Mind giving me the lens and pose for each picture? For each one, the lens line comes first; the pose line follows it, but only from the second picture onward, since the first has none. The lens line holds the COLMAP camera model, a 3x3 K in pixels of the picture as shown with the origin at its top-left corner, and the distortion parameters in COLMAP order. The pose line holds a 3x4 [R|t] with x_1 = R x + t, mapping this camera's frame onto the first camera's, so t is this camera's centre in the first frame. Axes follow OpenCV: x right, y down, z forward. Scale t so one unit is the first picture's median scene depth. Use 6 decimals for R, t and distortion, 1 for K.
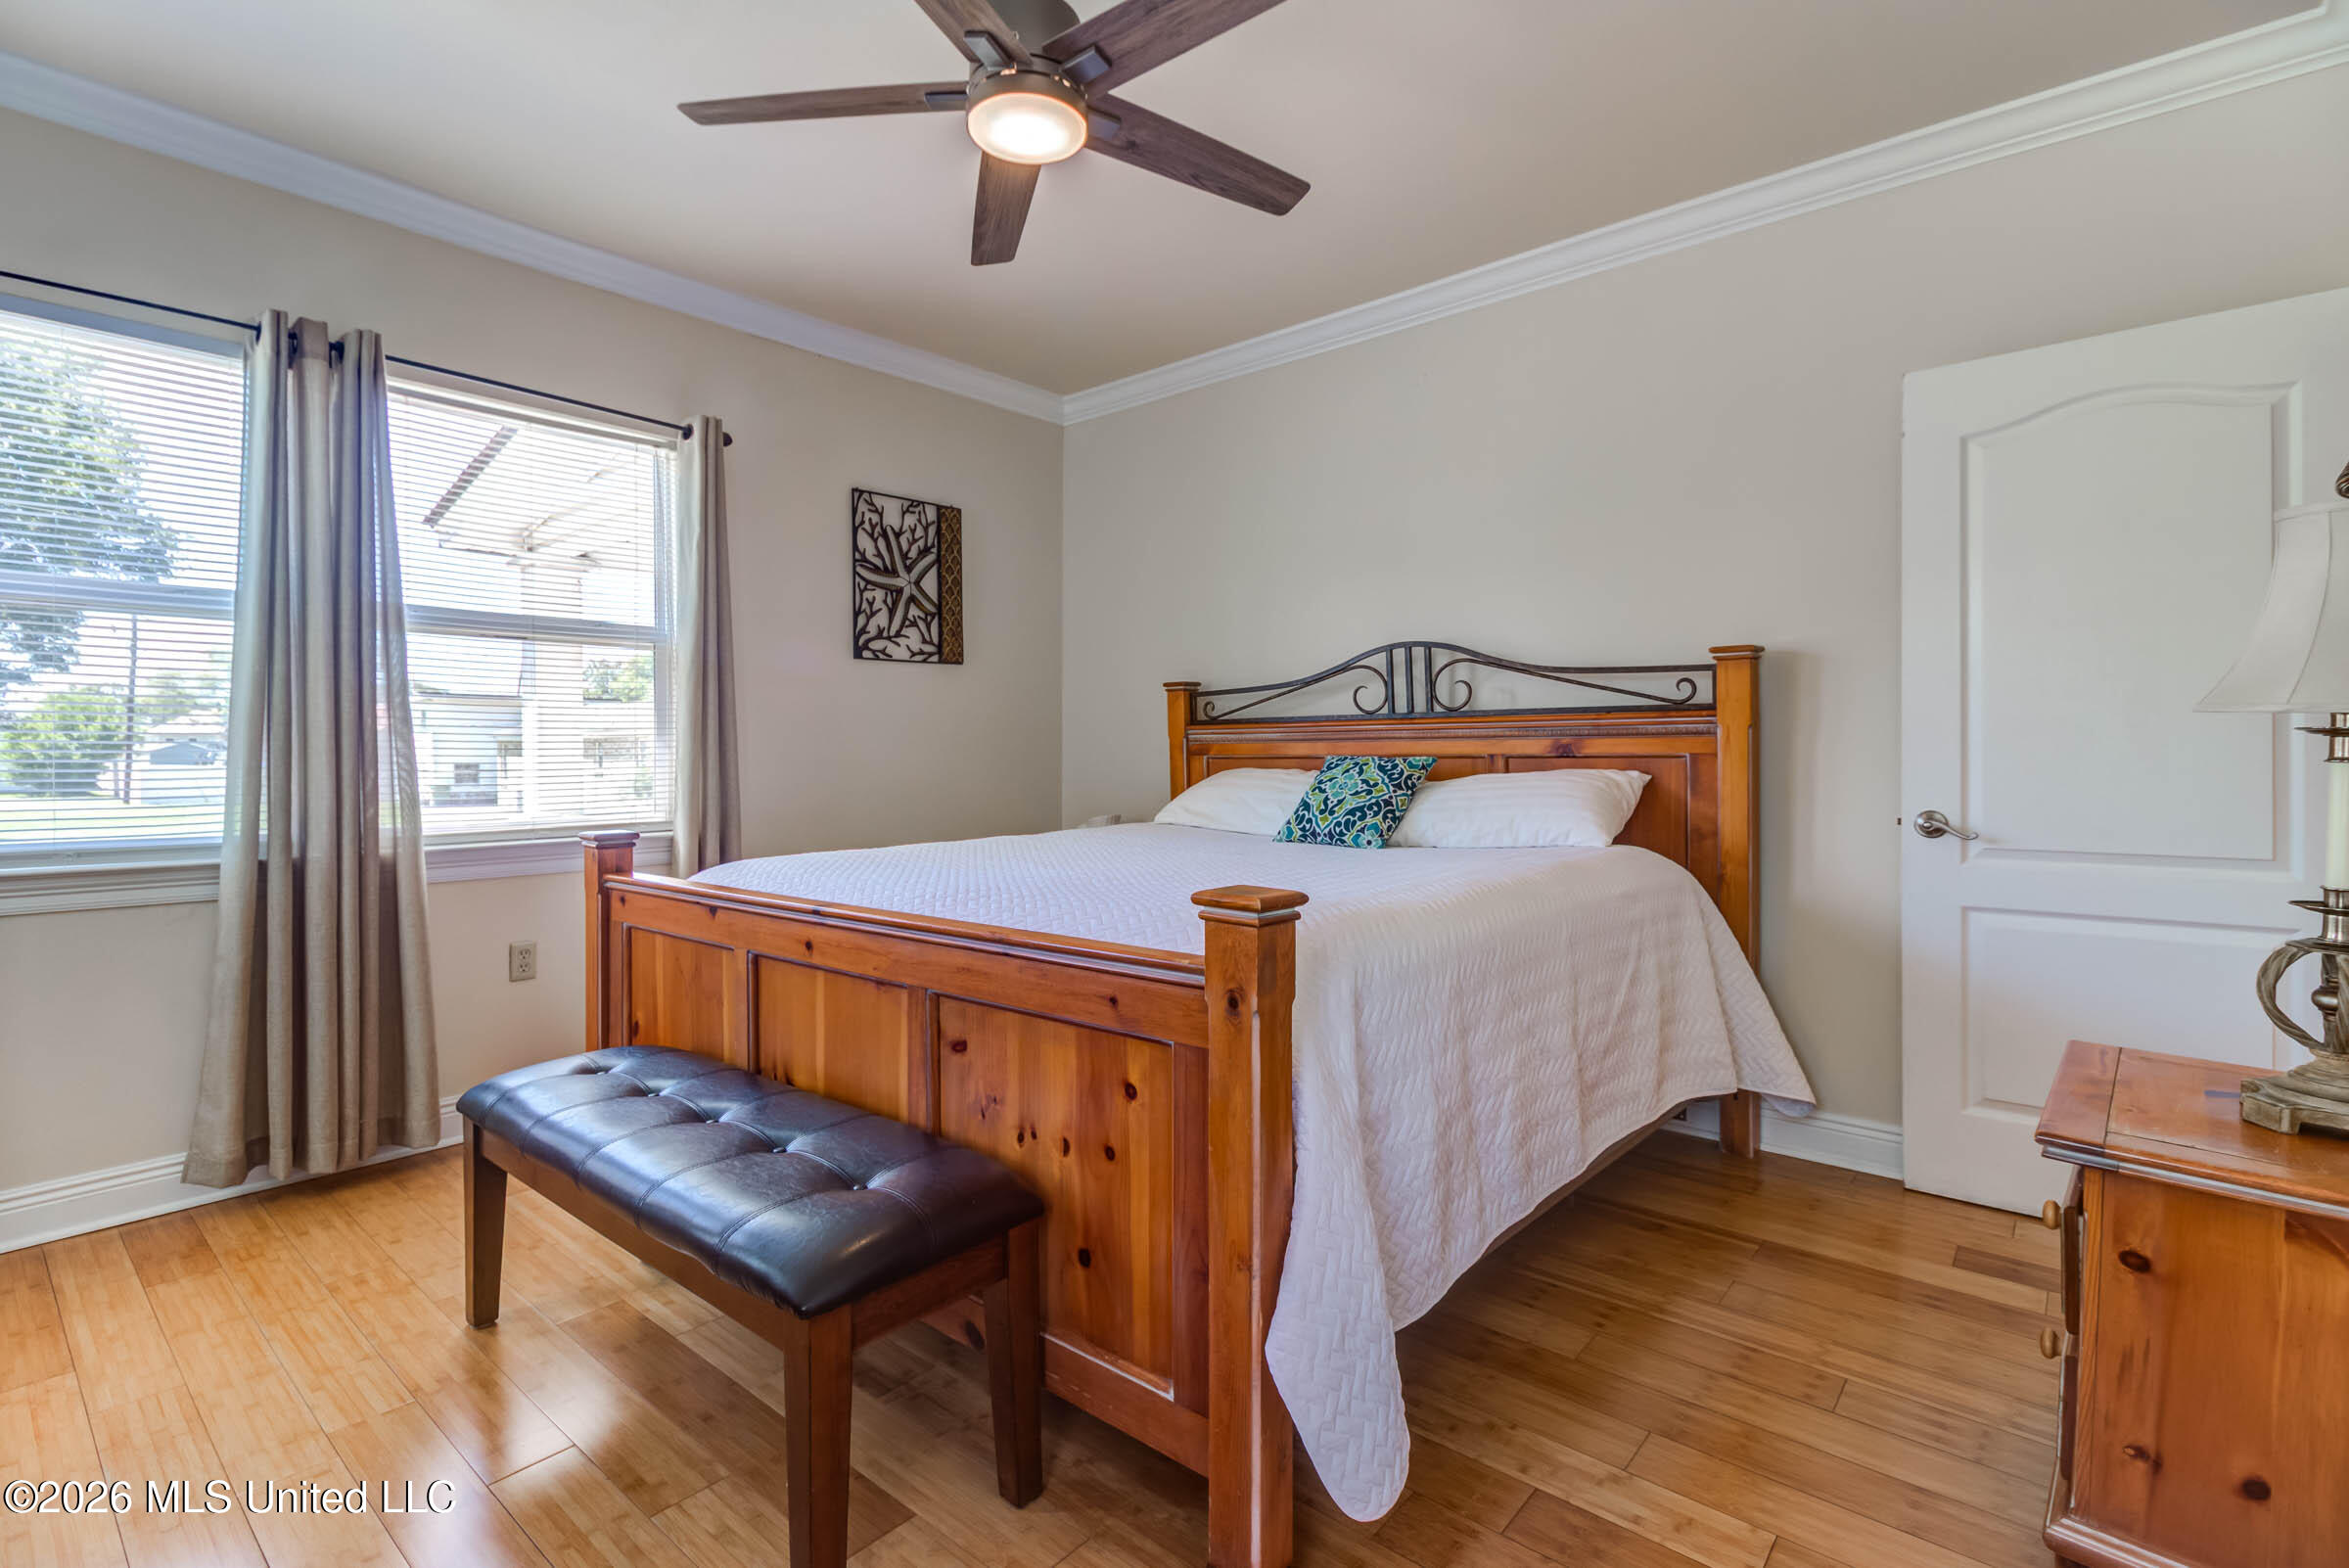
lens RADIAL K [[1083.7, 0, 1157.5], [0, 1083.7, 762.4], [0, 0, 1]] dist [0.023995, -0.016290]
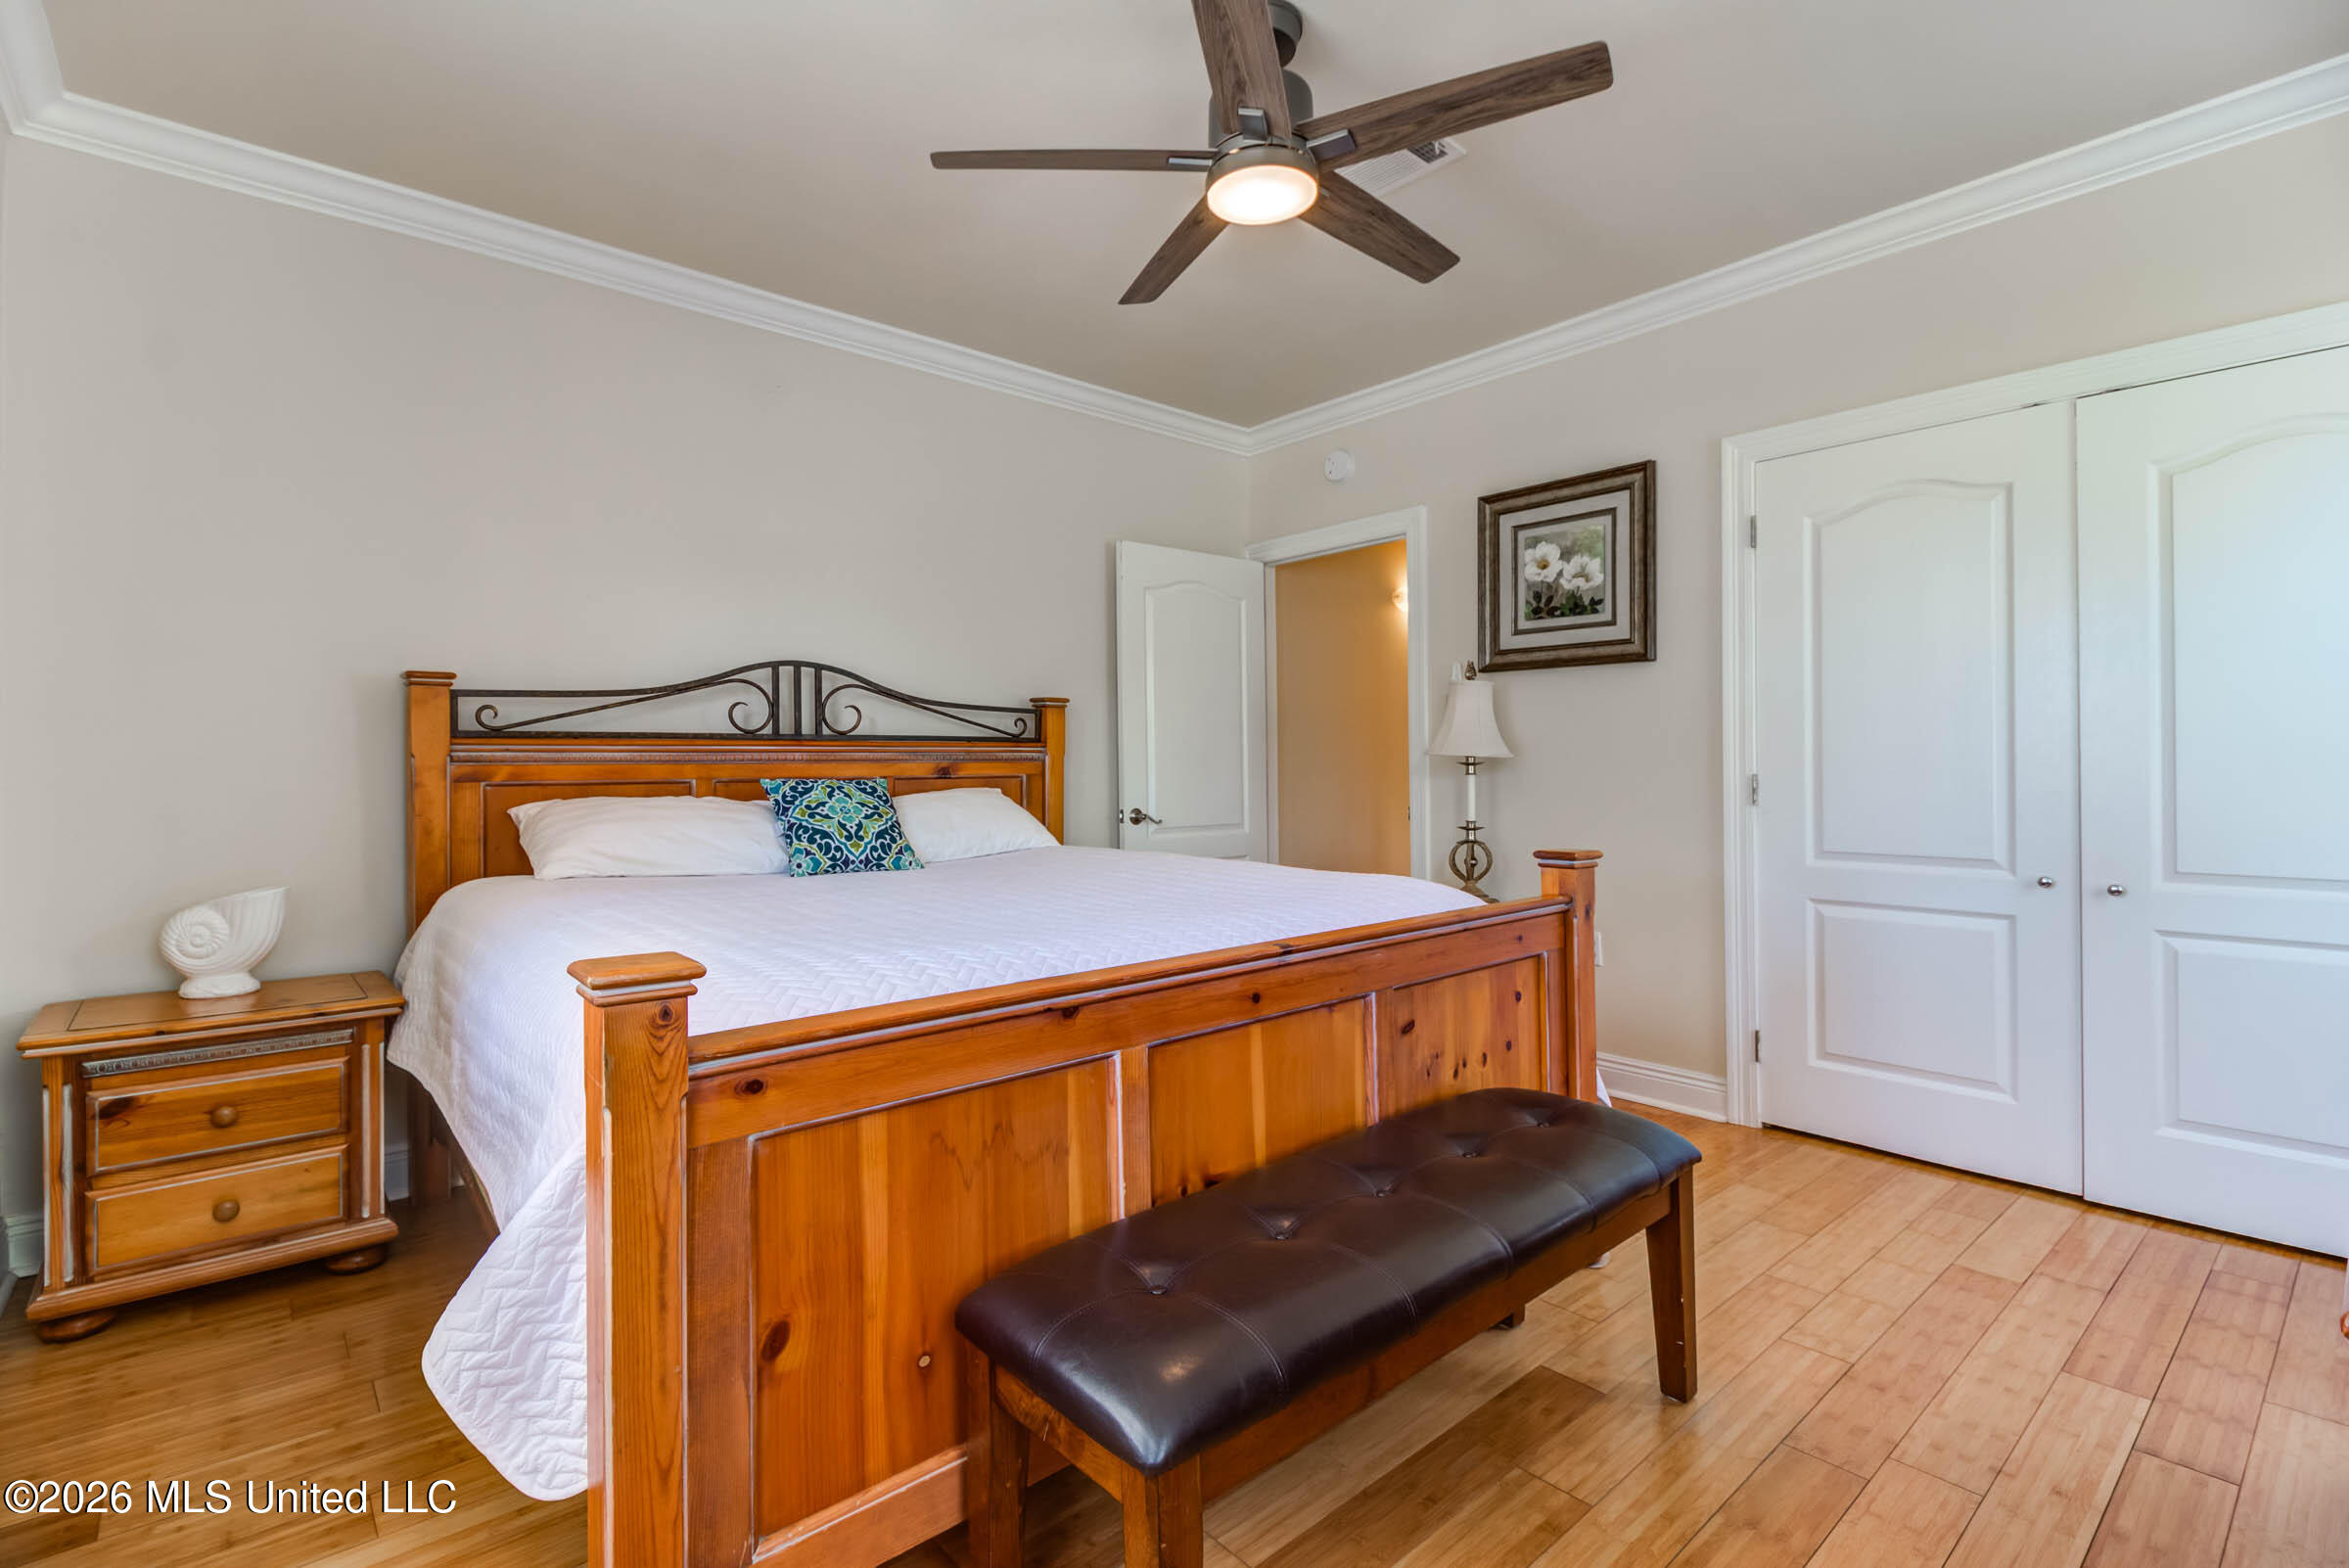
lens RADIAL K [[1083.7, 0, 1157.5], [0, 1083.7, 762.4], [0, 0, 1]] dist [0.023995, -0.016290]
pose [[0.140583, 0.007303, 0.990042, -0.661736], [0.015026, 0.999842, -0.009509, -0.006341], [-0.989955, 0.016214, 0.140451, 0.531810]]
